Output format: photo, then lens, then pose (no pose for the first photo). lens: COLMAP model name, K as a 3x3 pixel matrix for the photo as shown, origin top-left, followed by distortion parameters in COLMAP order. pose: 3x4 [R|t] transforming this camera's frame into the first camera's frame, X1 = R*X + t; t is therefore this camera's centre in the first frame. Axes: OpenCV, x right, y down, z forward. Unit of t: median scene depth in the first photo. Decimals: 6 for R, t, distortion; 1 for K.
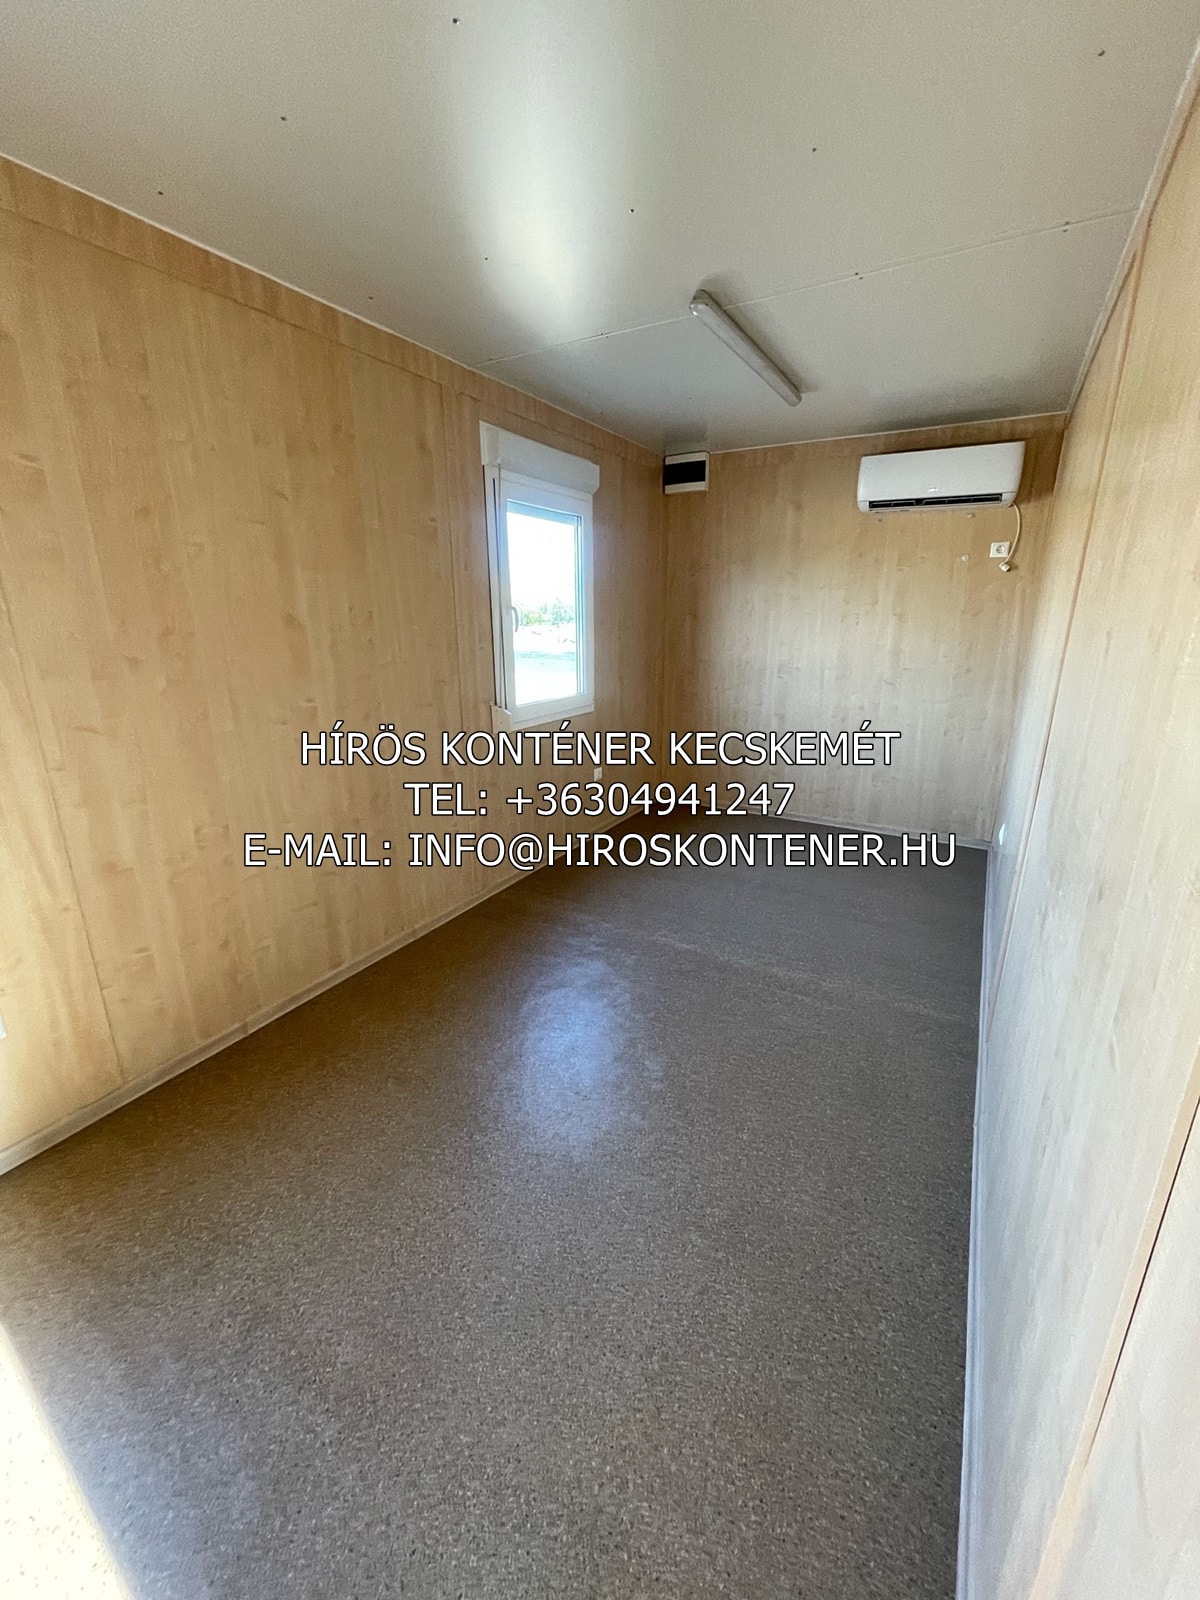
lens RADIAL K [[649.4, 0, 615.7], [0, 649.4, 796.5], [0, 0, 1]] dist [-0.001132, -0.005000]
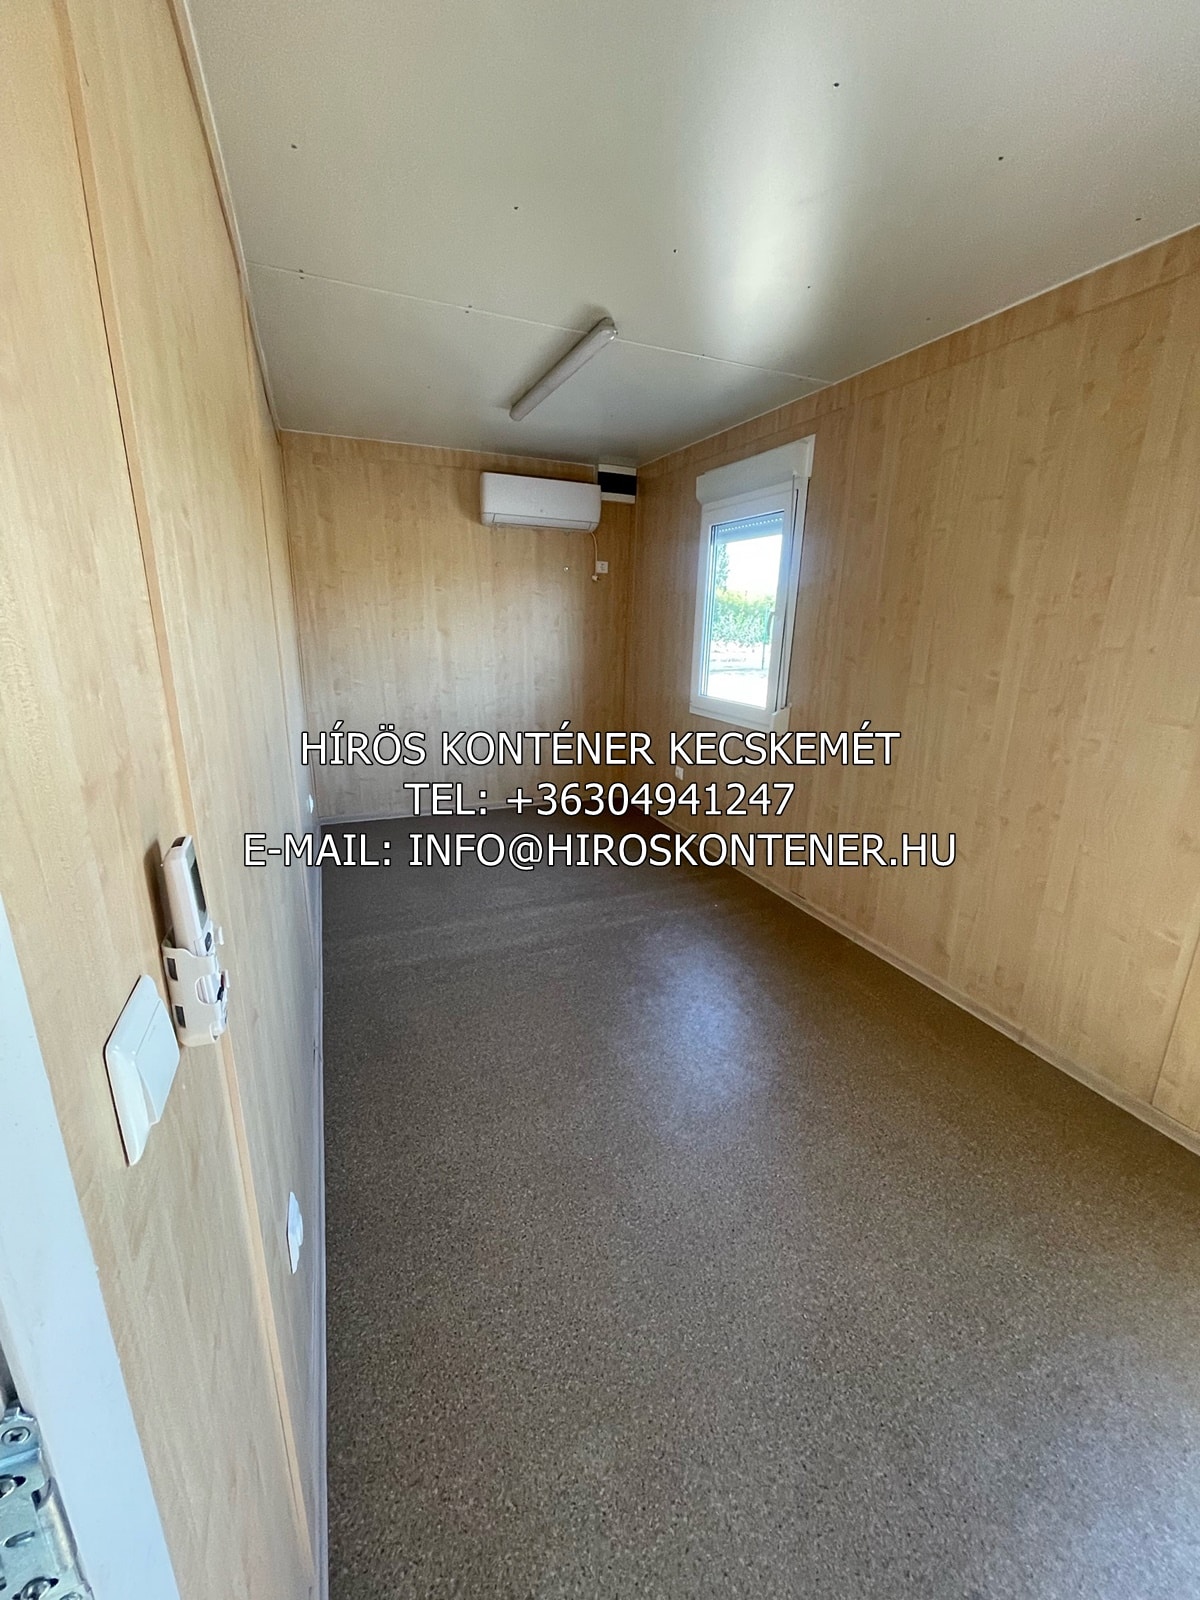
lens RADIAL K [[649.4, 0, 615.7], [0, 649.4, 796.5], [0, 0, 1]] dist [-0.001132, -0.005000]
pose [[0.584525, -0.198747, 0.786658, -1.026922], [0.200596, 0.974836, 0.097238, -0.089942], [-0.786188, 0.100963, 0.609684, 0.424080]]
